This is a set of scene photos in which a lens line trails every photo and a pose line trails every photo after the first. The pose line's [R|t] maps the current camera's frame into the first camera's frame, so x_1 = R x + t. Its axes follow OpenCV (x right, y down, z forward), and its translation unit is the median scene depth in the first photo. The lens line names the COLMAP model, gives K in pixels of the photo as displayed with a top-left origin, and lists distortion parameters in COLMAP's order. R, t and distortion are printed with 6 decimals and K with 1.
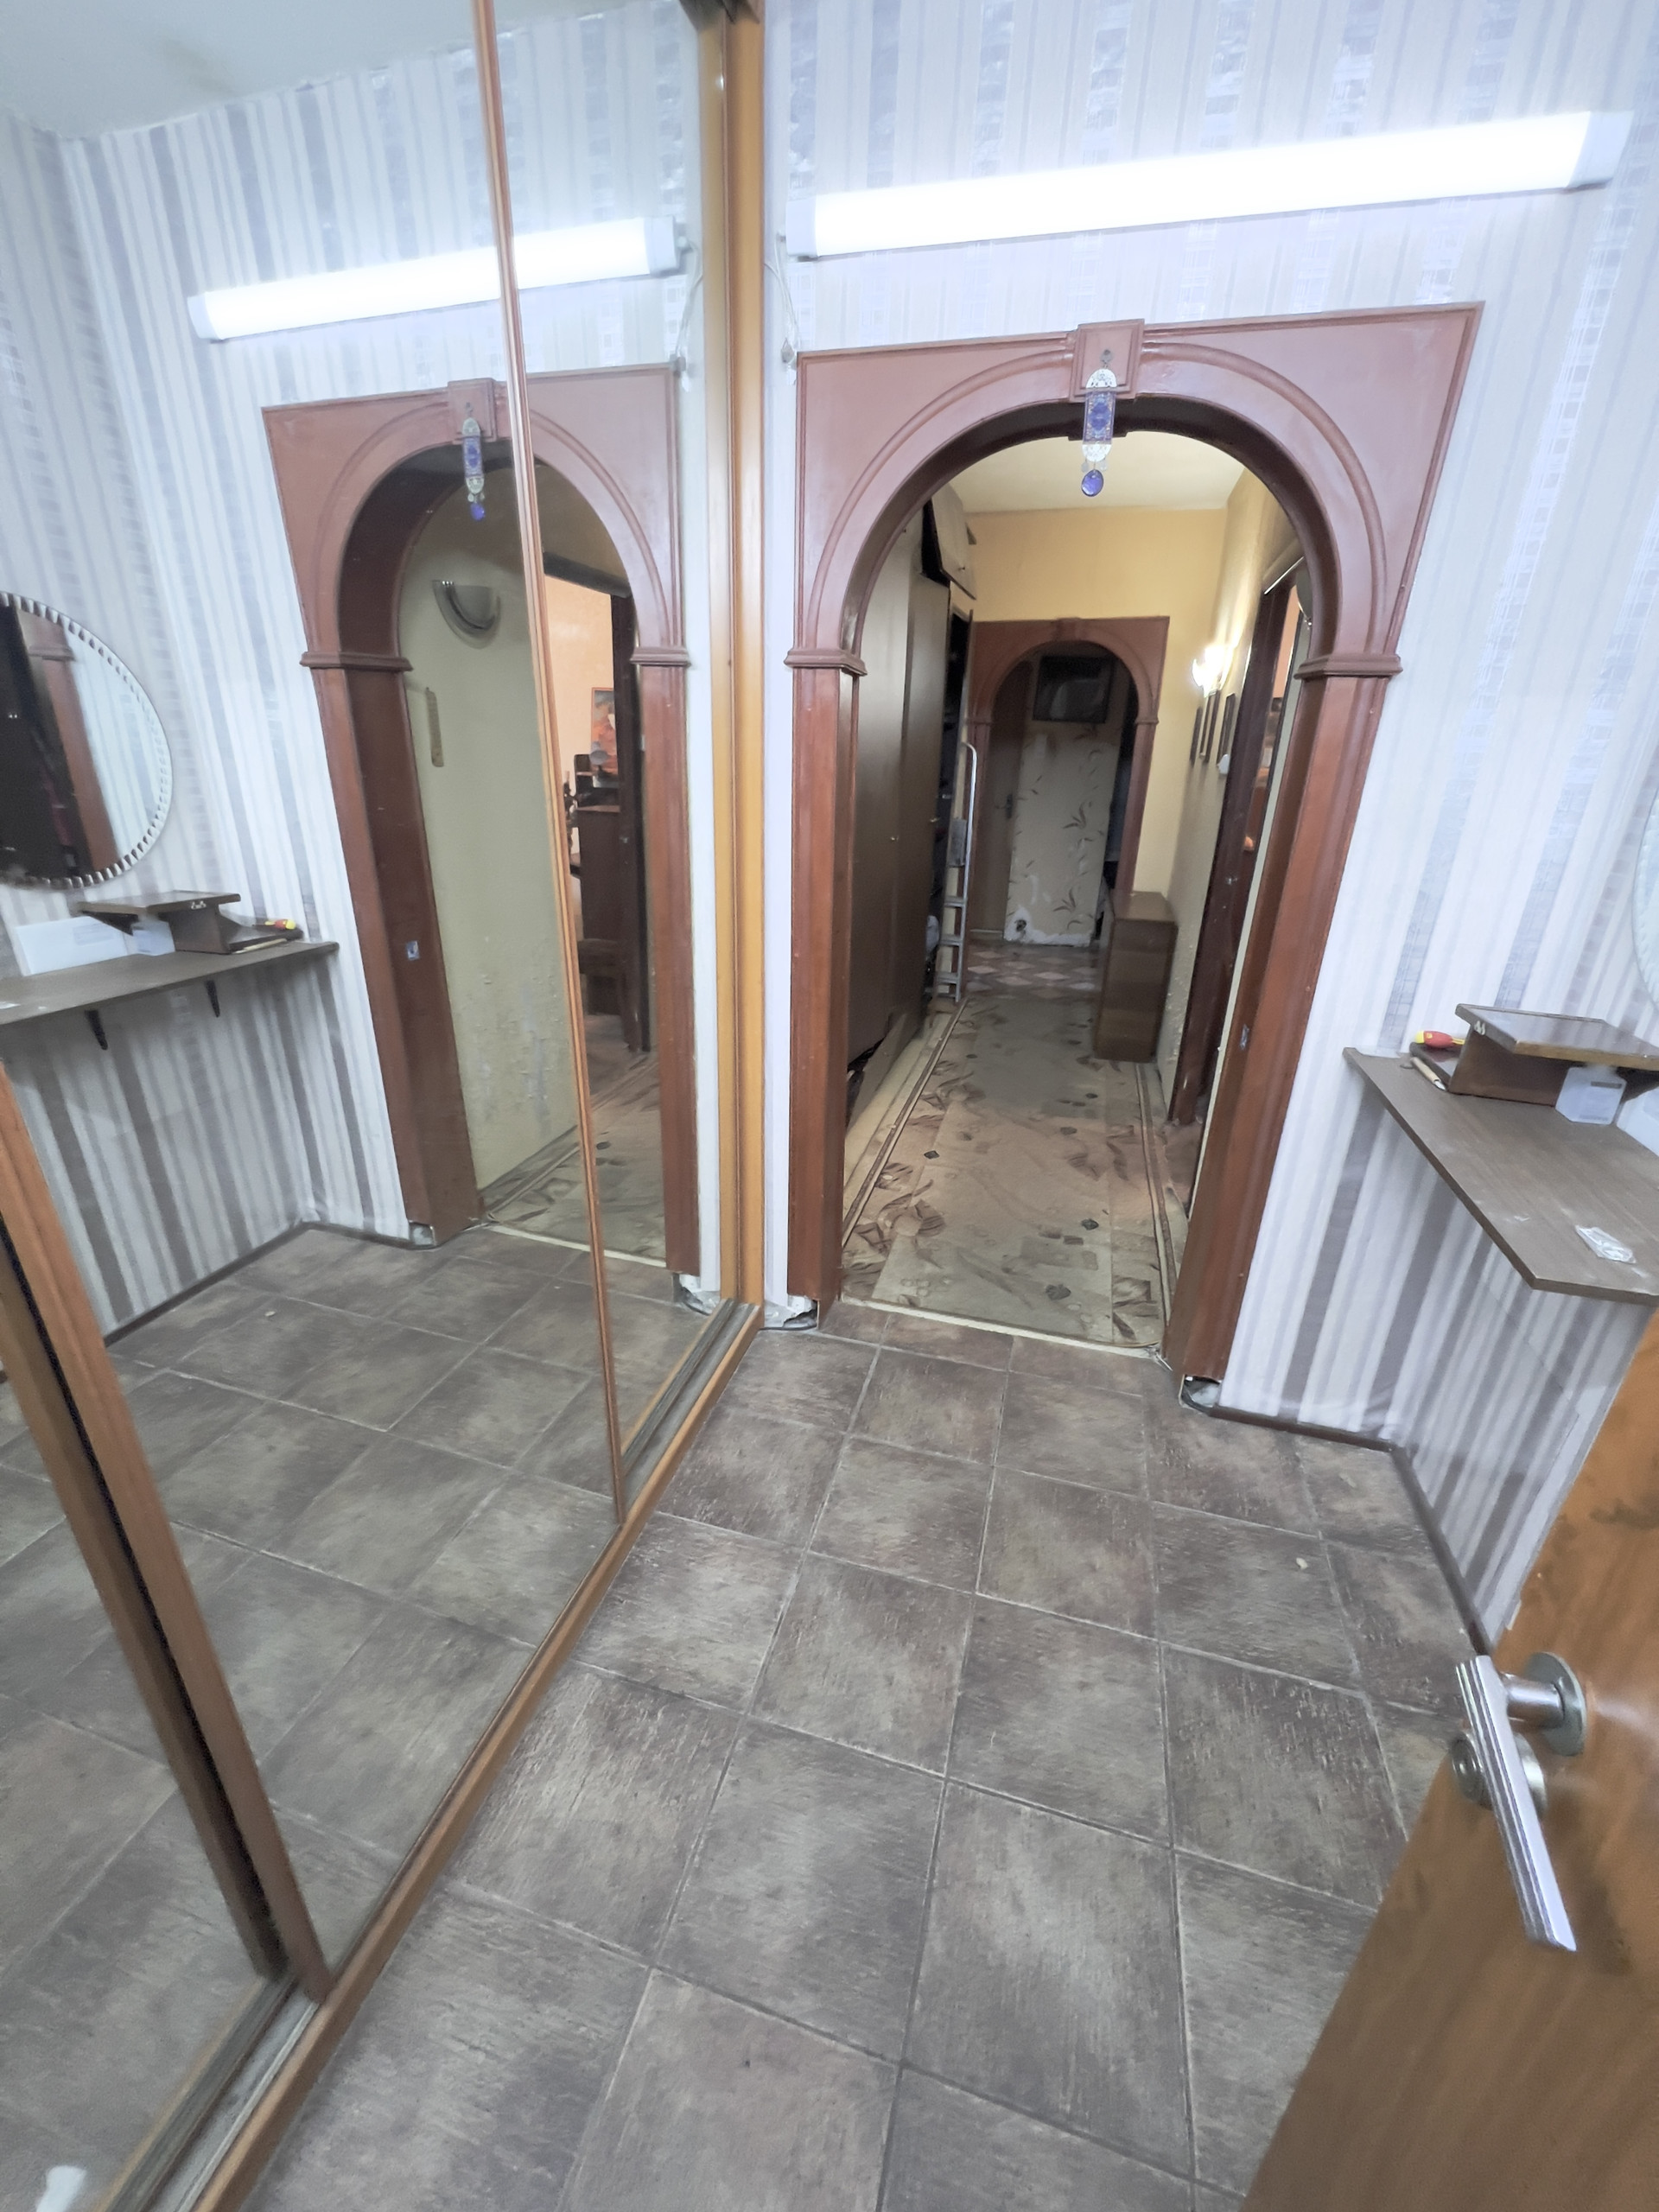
lens RADIAL K [[884.9, 0, 817.4], [0, 884.9, 1099.5], [0, 0, 1]] dist [-0.003287, 0.000921]
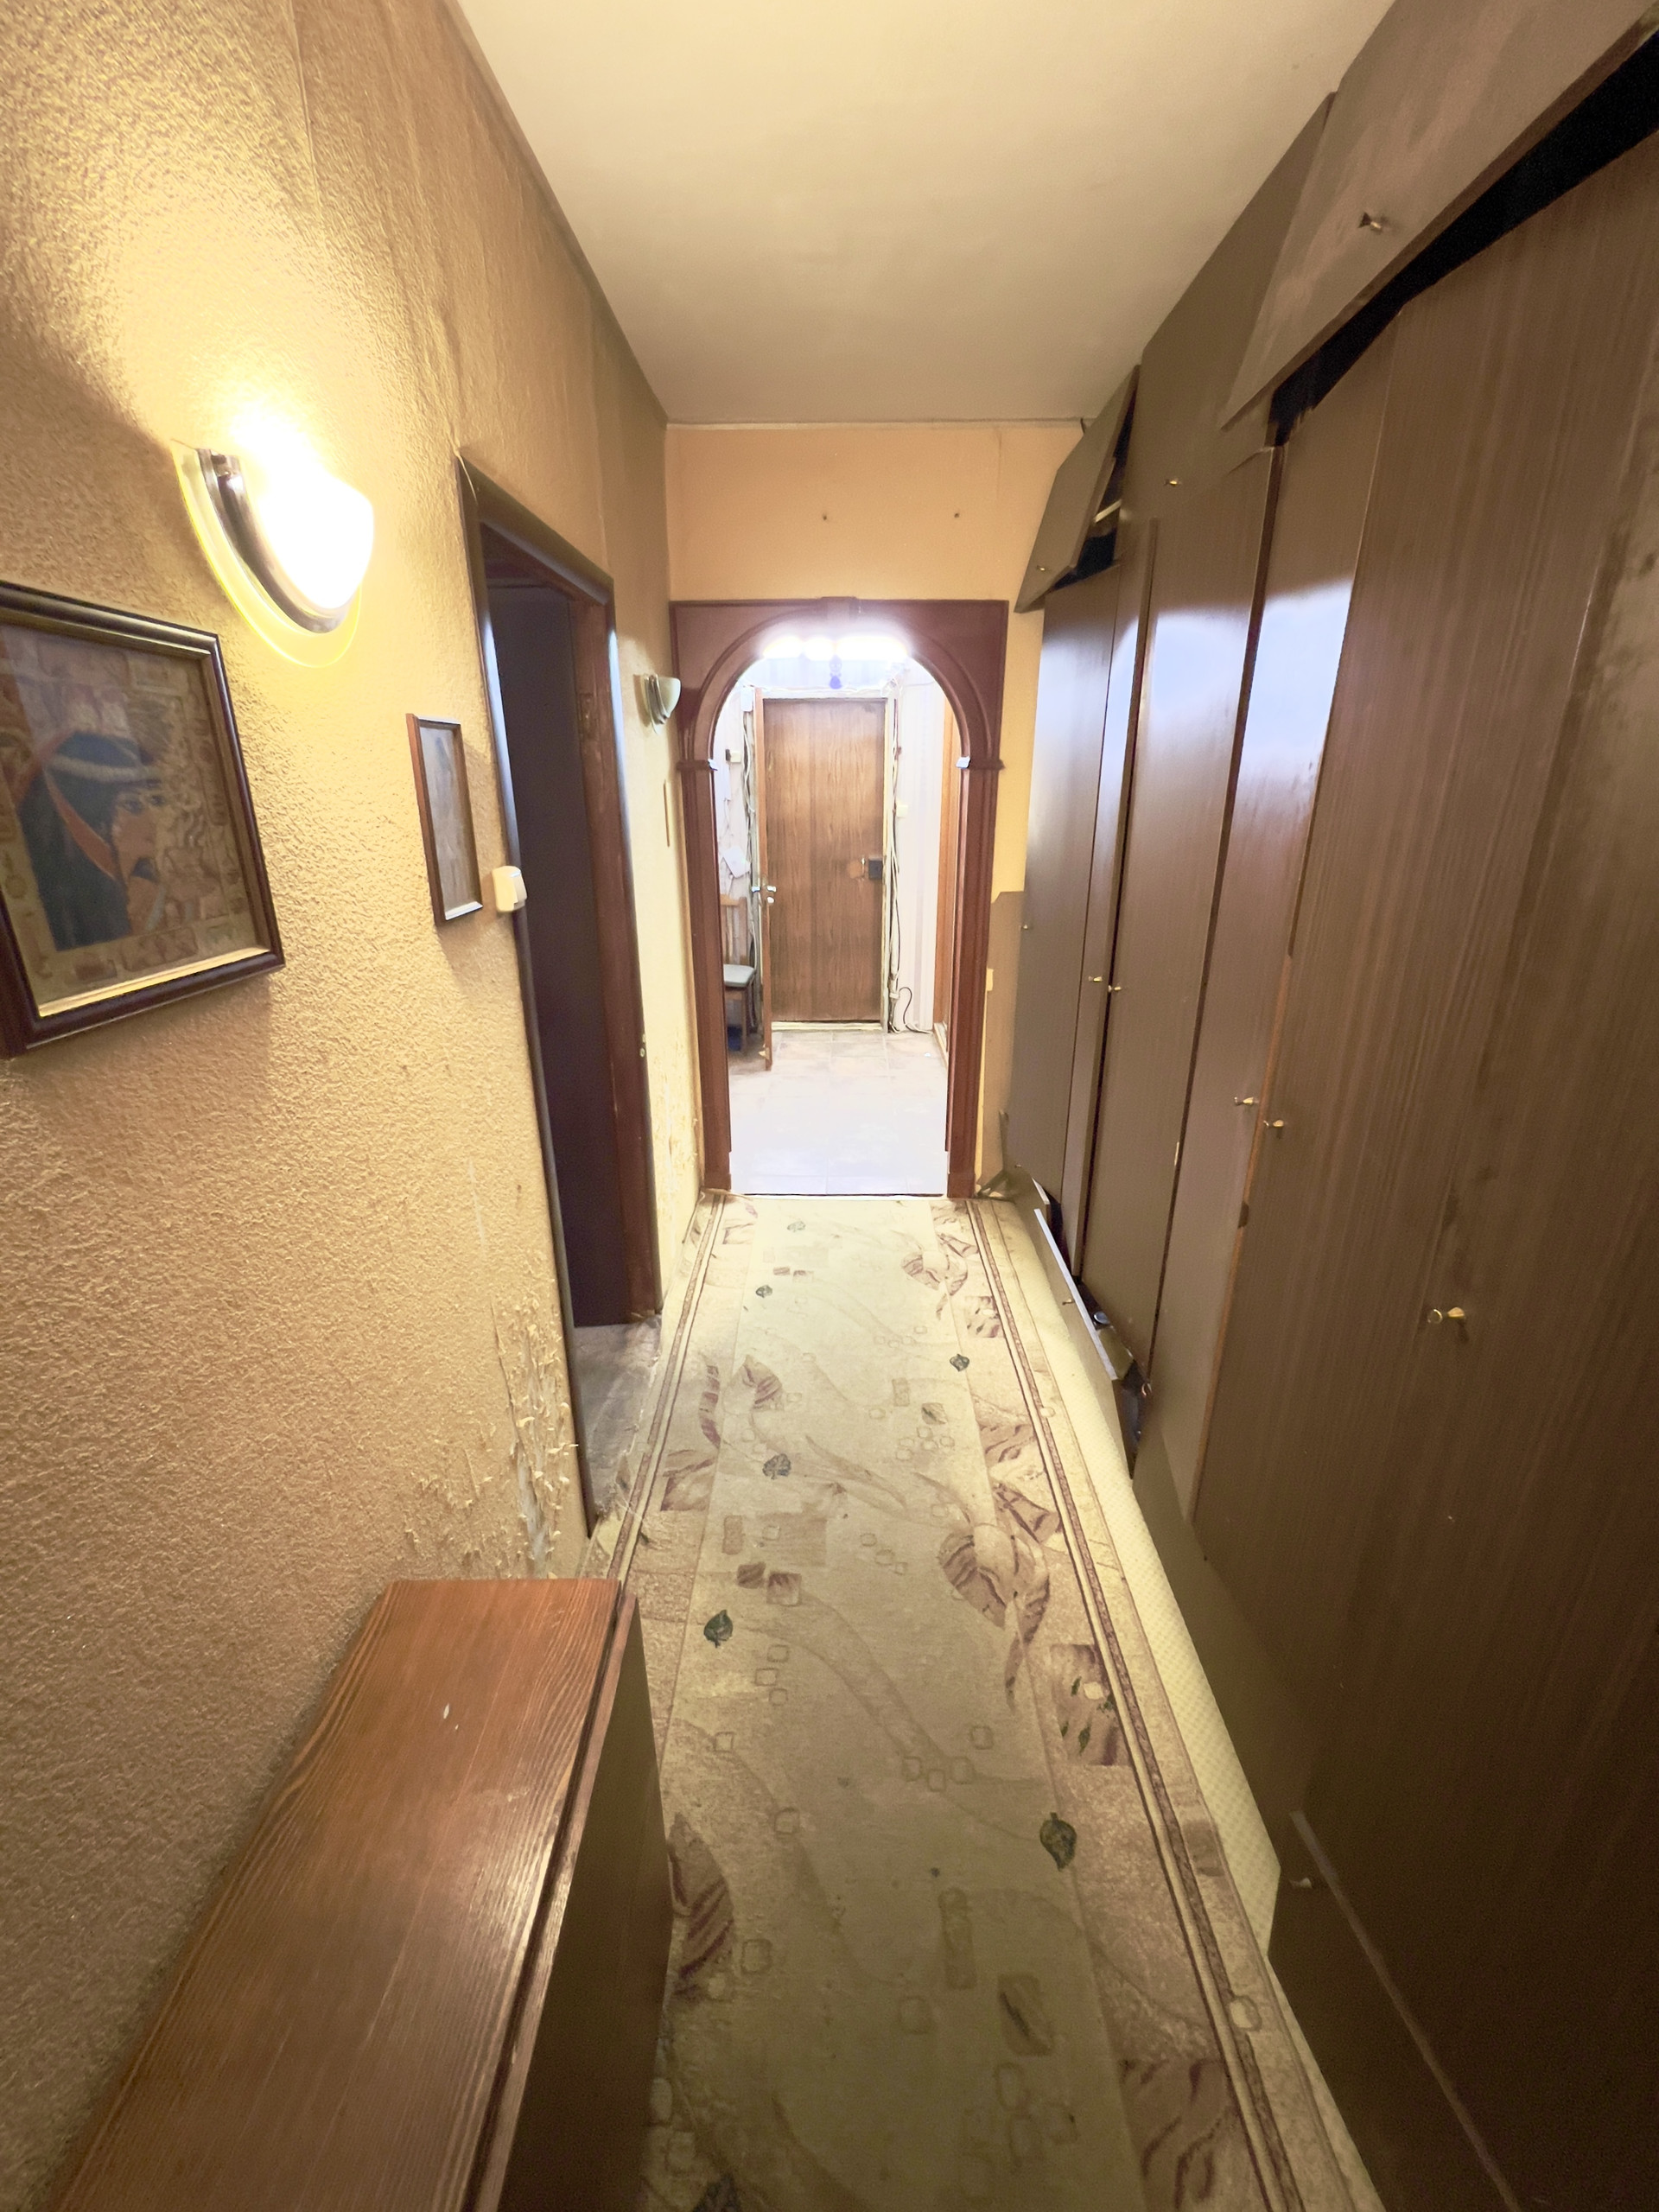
lens RADIAL K [[884.9, 0, 823.6], [0, 884.9, 1102.0], [0, 0, 1]] dist [-0.003287, 0.000921]
pose [[-0.962574, 0.072685, -0.261091, 0.400627], [-0.125037, 0.735610, 0.665766, -0.556250], [0.240452, 0.673495, -0.698990, 1.288163]]
